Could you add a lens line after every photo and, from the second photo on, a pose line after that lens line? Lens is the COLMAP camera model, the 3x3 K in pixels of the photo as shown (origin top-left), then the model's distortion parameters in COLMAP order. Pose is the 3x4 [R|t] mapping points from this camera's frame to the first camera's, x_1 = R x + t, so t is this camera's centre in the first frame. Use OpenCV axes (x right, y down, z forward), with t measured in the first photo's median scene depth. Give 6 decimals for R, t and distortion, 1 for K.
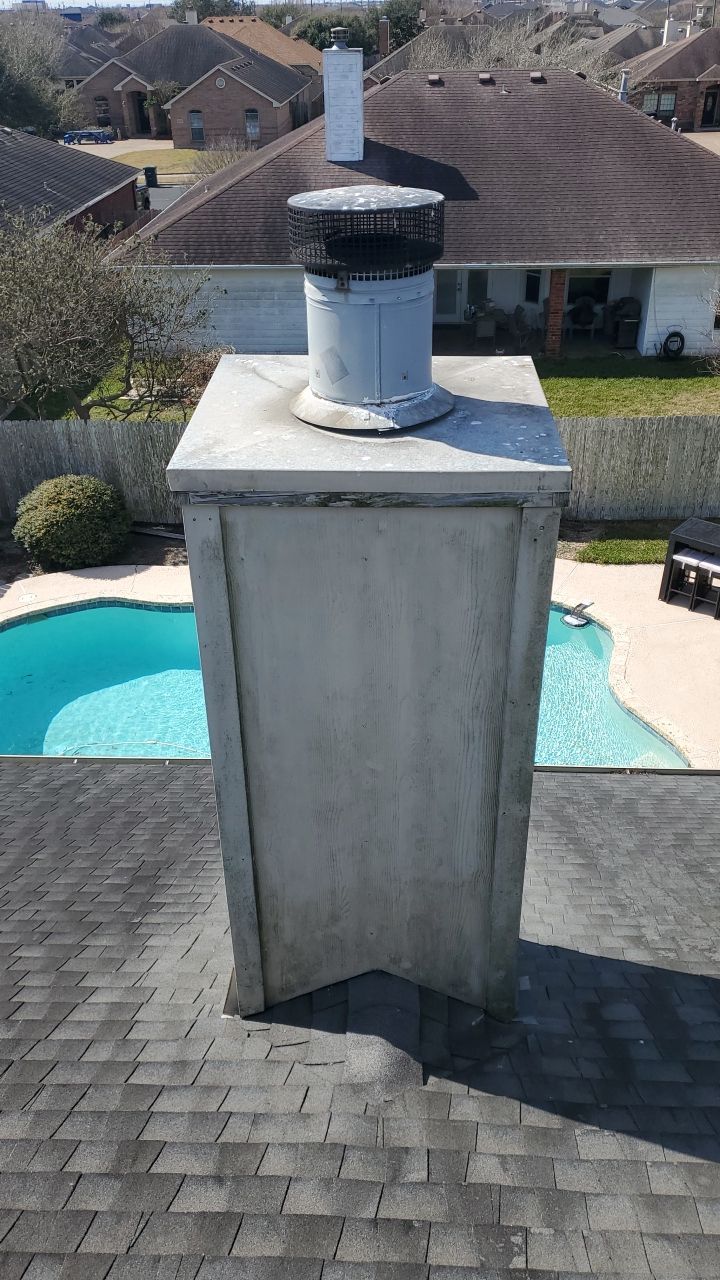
lens RADIAL K [[1024.8, 0, 360.4], [0, 1024.8, 590.8], [0, 0, 1]] dist [0.133323, -0.207633]
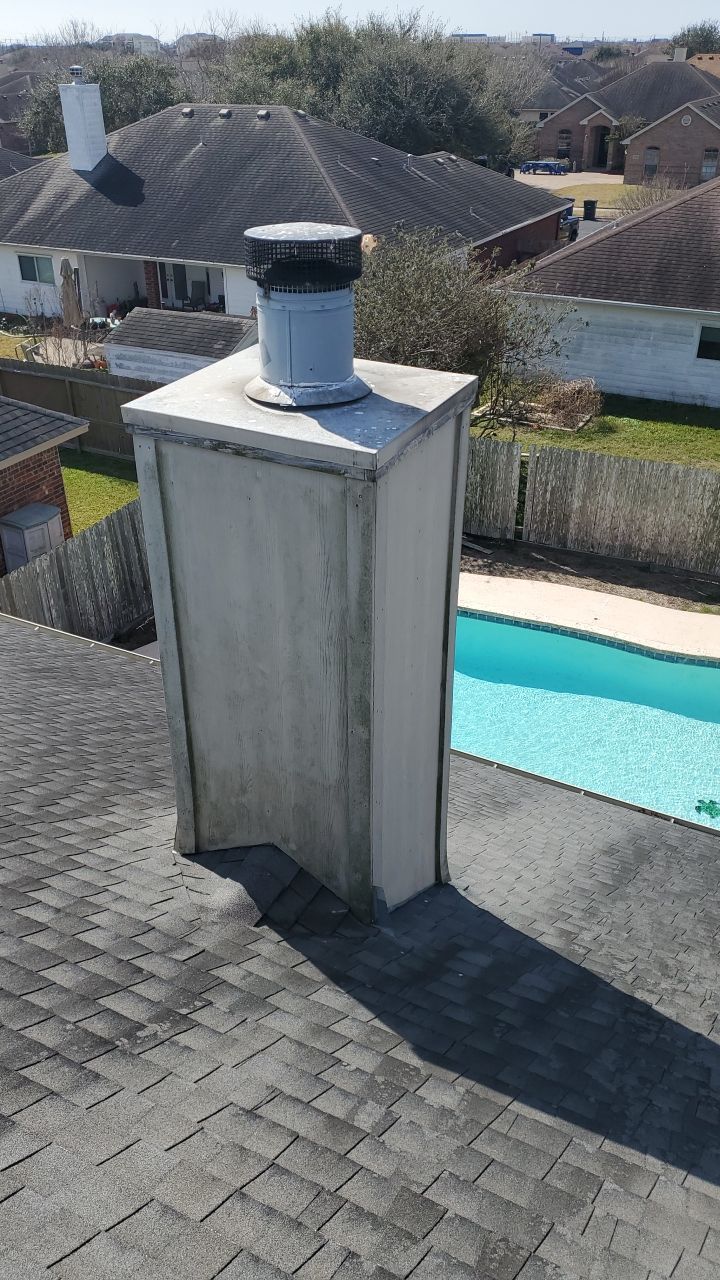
lens RADIAL K [[1024.8, 0, 360.4], [0, 1024.8, 590.8], [0, 0, 1]] dist [0.133323, -0.207633]
pose [[0.911937, 0.211402, -0.351683, 0.505712], [-0.220324, 0.975312, 0.014961, 0.027384], [0.346163, 0.063841, 0.936000, -0.150700]]
